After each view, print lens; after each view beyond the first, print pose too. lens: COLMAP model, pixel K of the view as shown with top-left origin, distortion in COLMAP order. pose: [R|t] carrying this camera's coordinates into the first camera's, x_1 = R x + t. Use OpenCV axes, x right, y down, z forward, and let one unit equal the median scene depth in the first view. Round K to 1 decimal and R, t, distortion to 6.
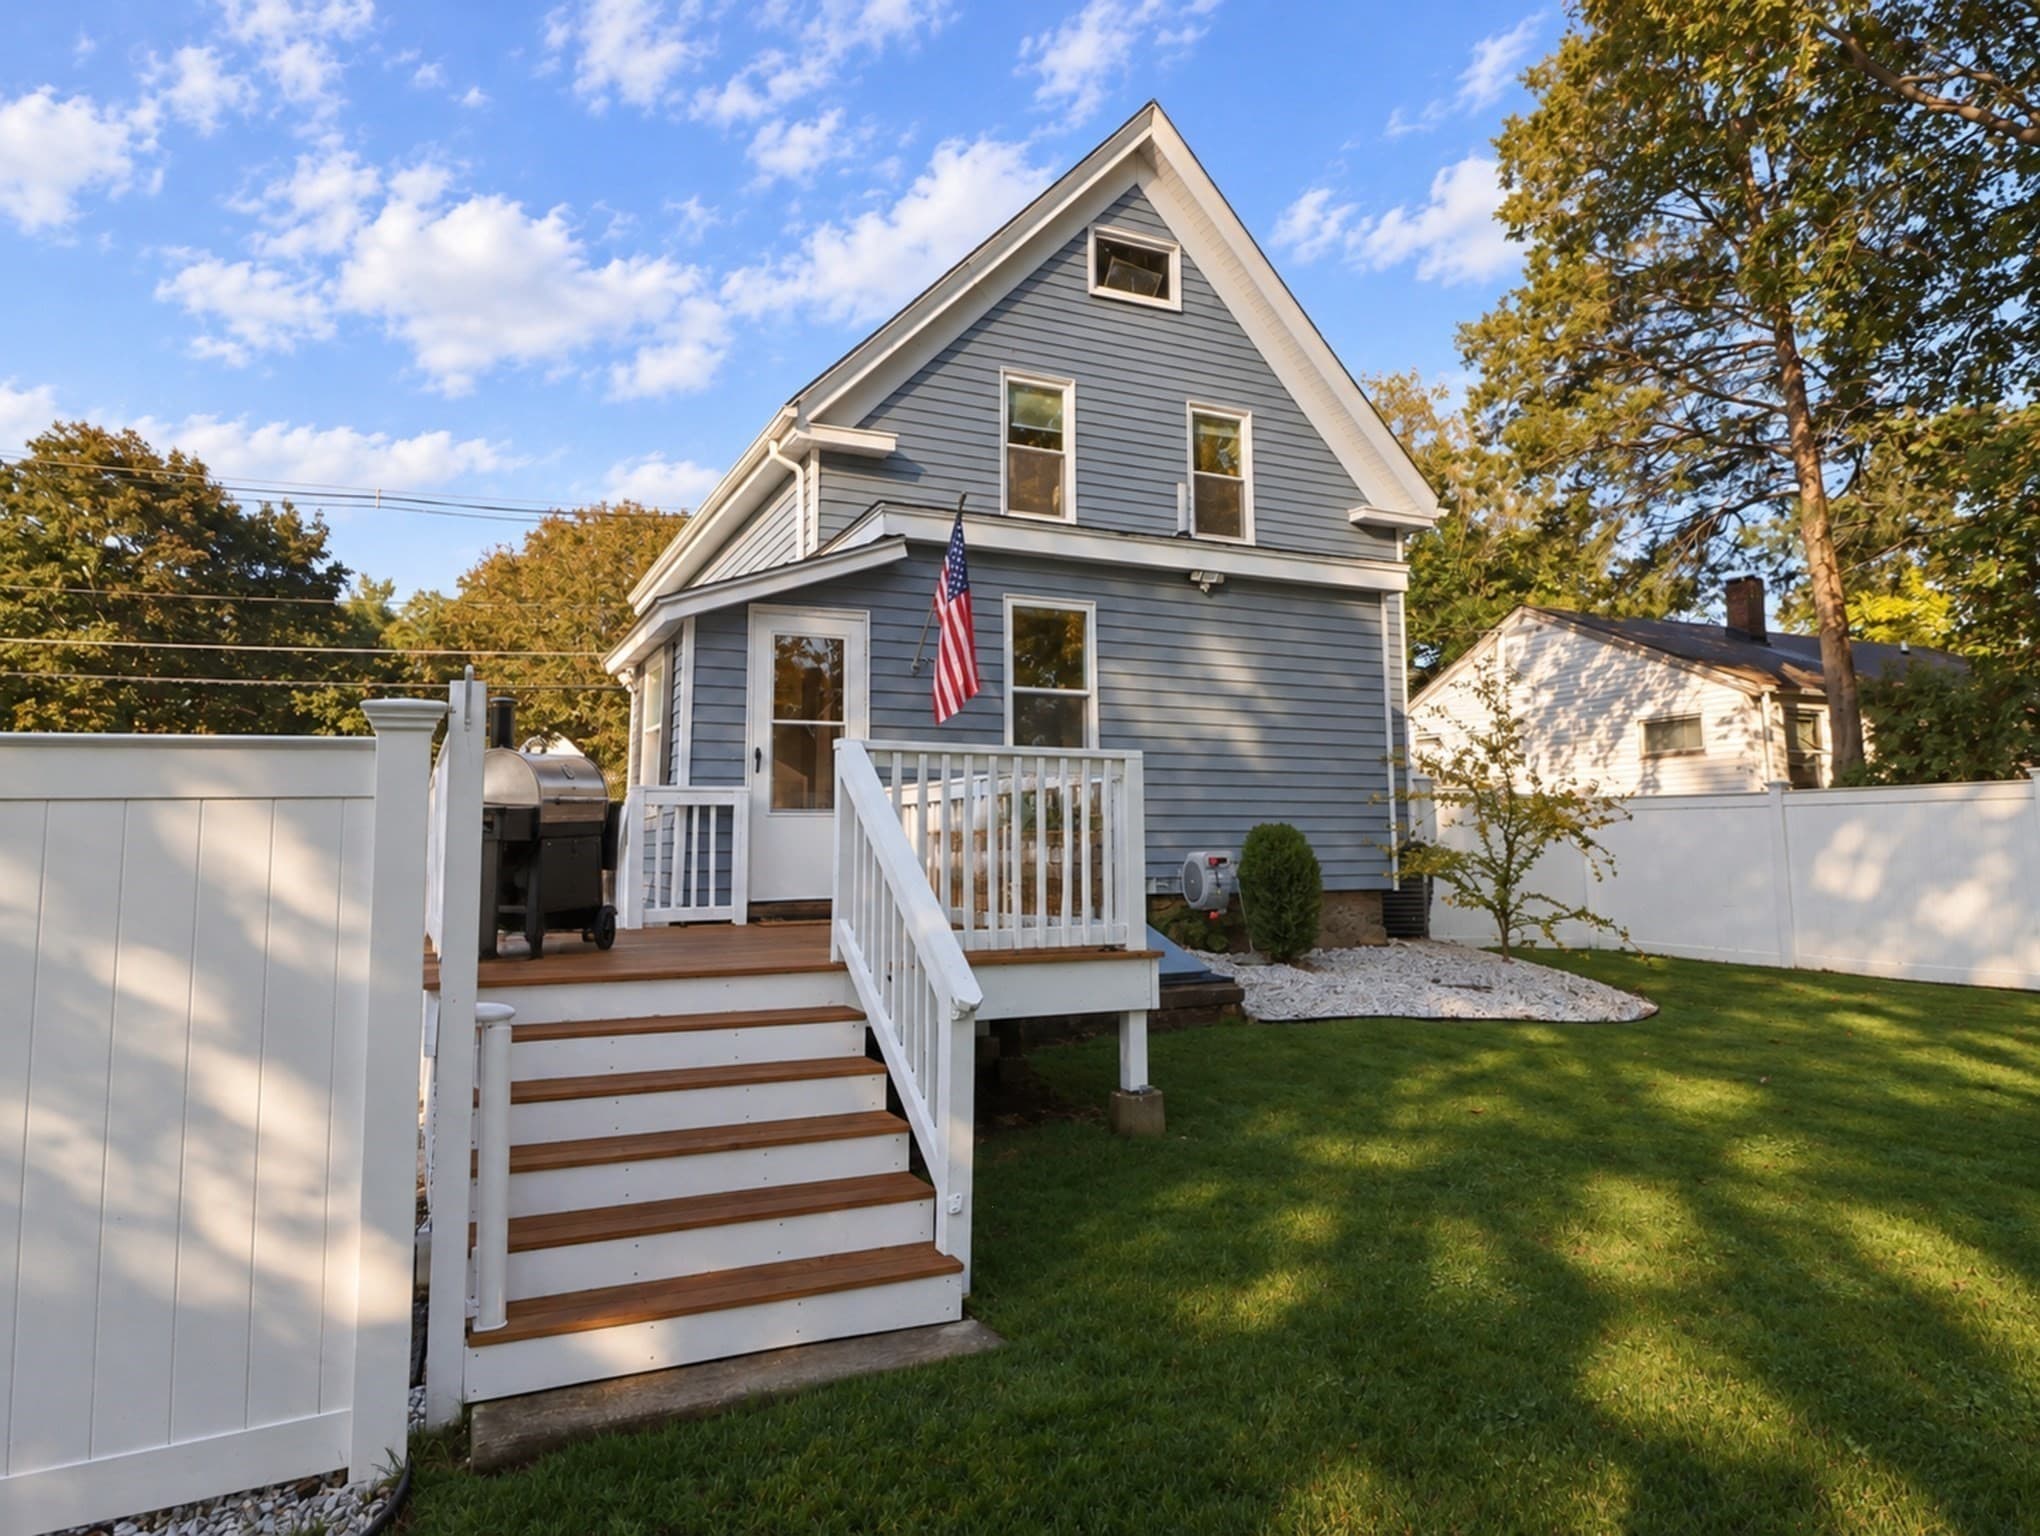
lens RADIAL K [[1256.0, 0, 1028.7], [0, 1256.0, 770.6], [0, 0, 1]] dist [-0.004443, -0.004994]
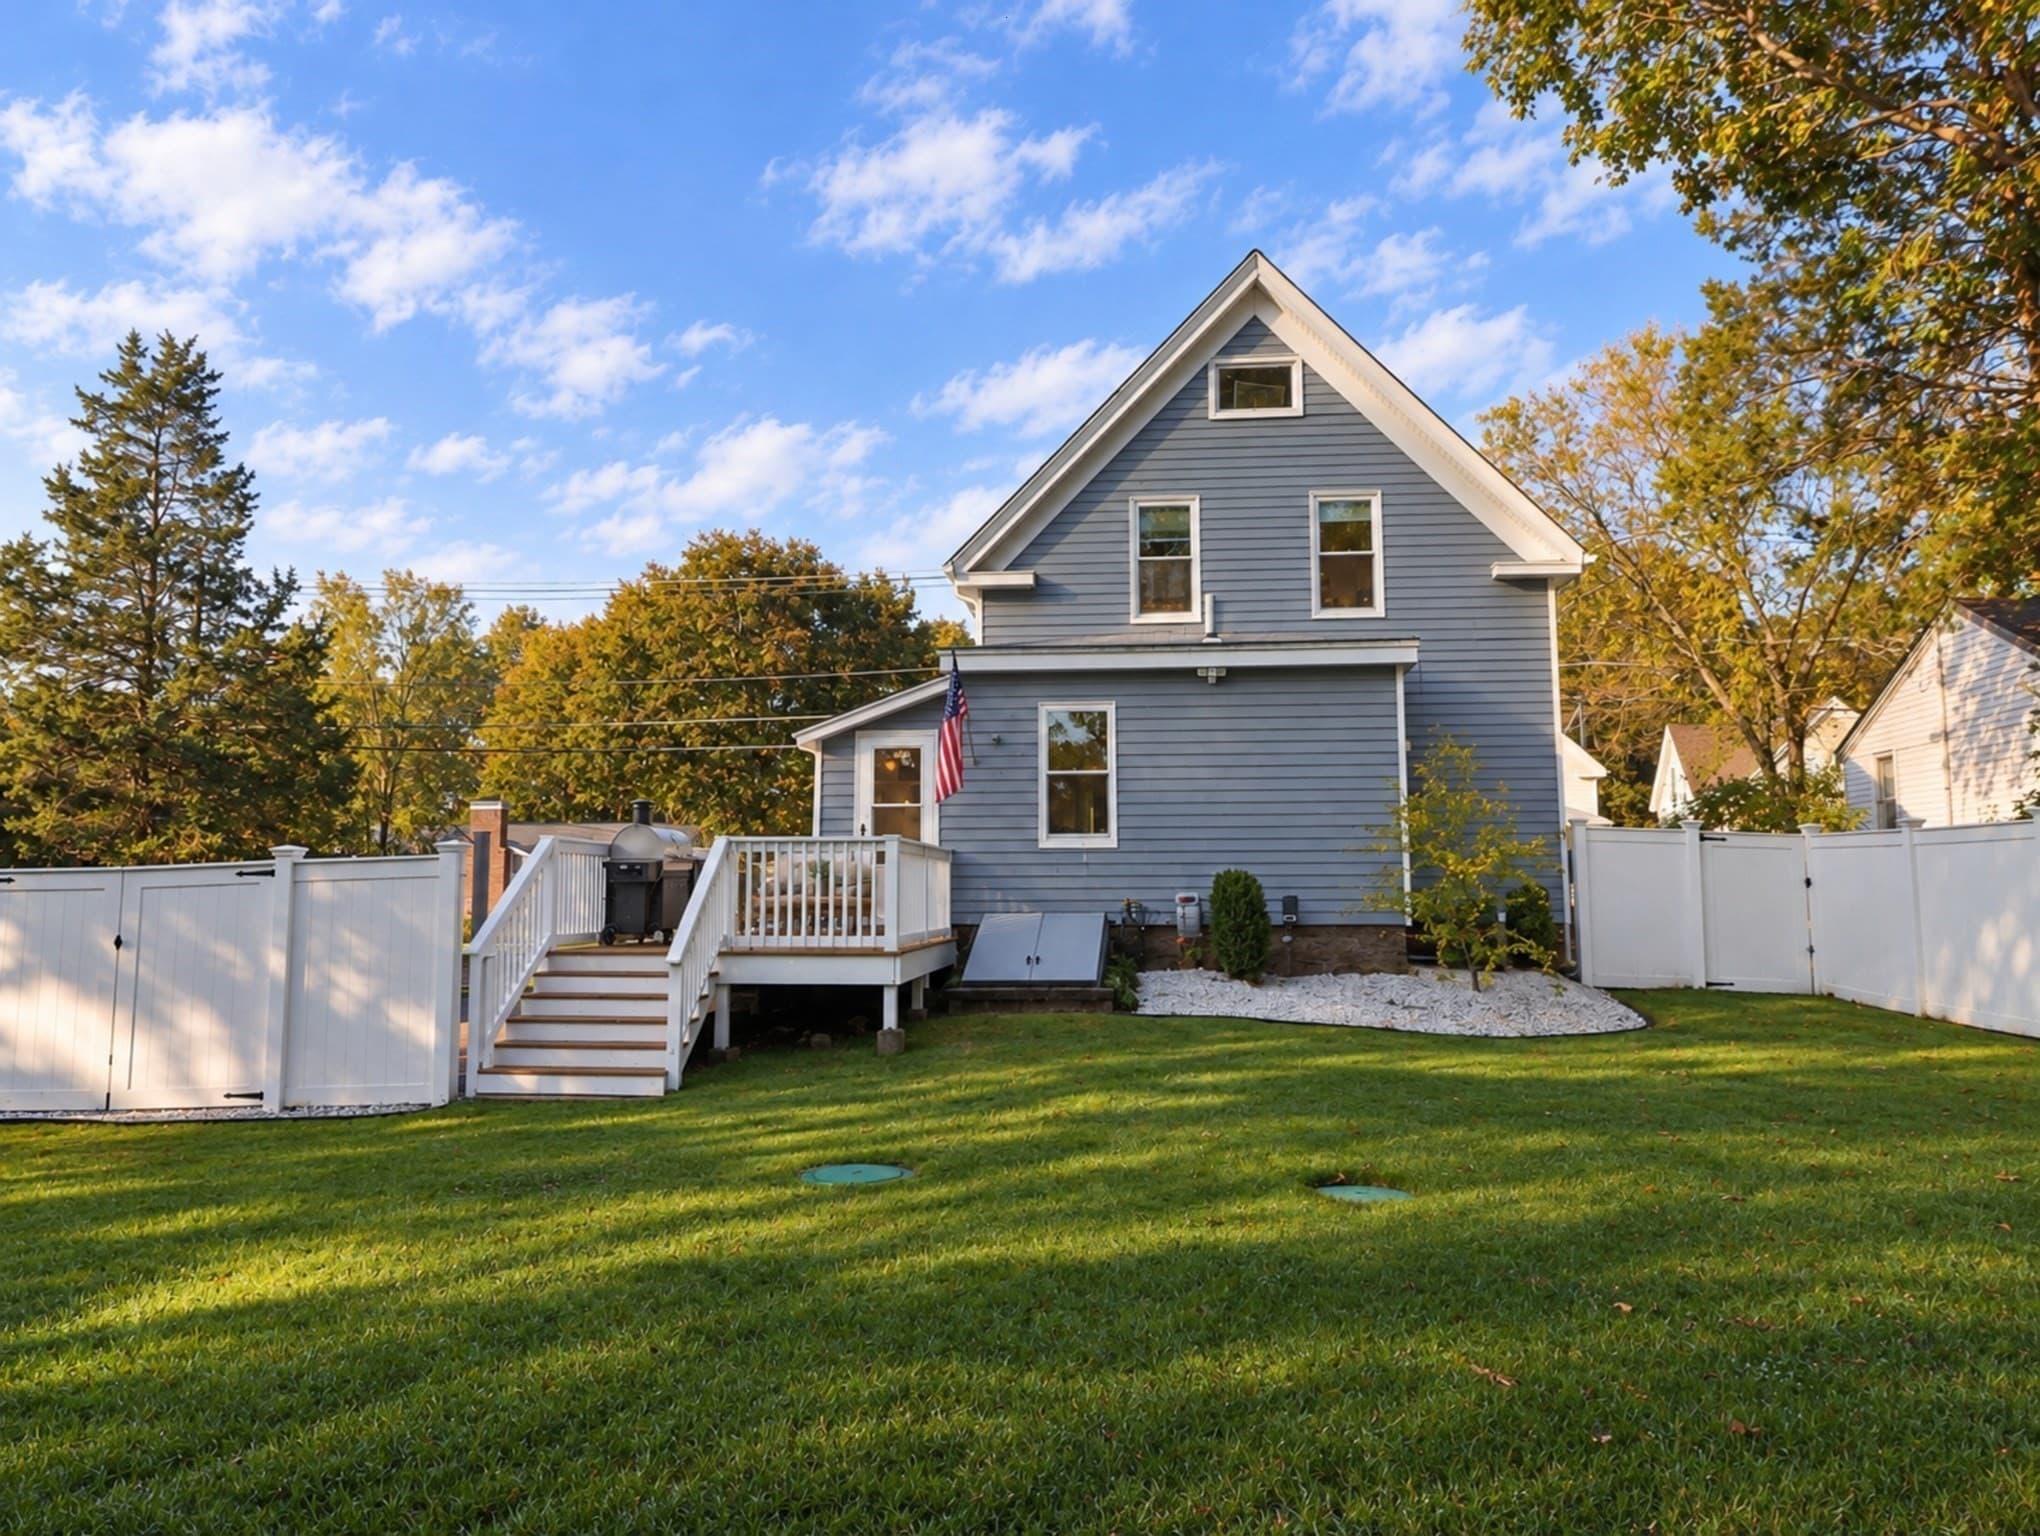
lens RADIAL K [[1577.7, 0, 1019.5], [0, 1577.7, 773.9], [0, 0, 1]] dist [-0.014672, -0.000133]
pose [[0.856497, -0.038761, -0.514694, 0.655745], [0.035084, 0.999242, -0.016869, -0.028189], [0.514958, -0.003609, 0.857208, -0.373857]]
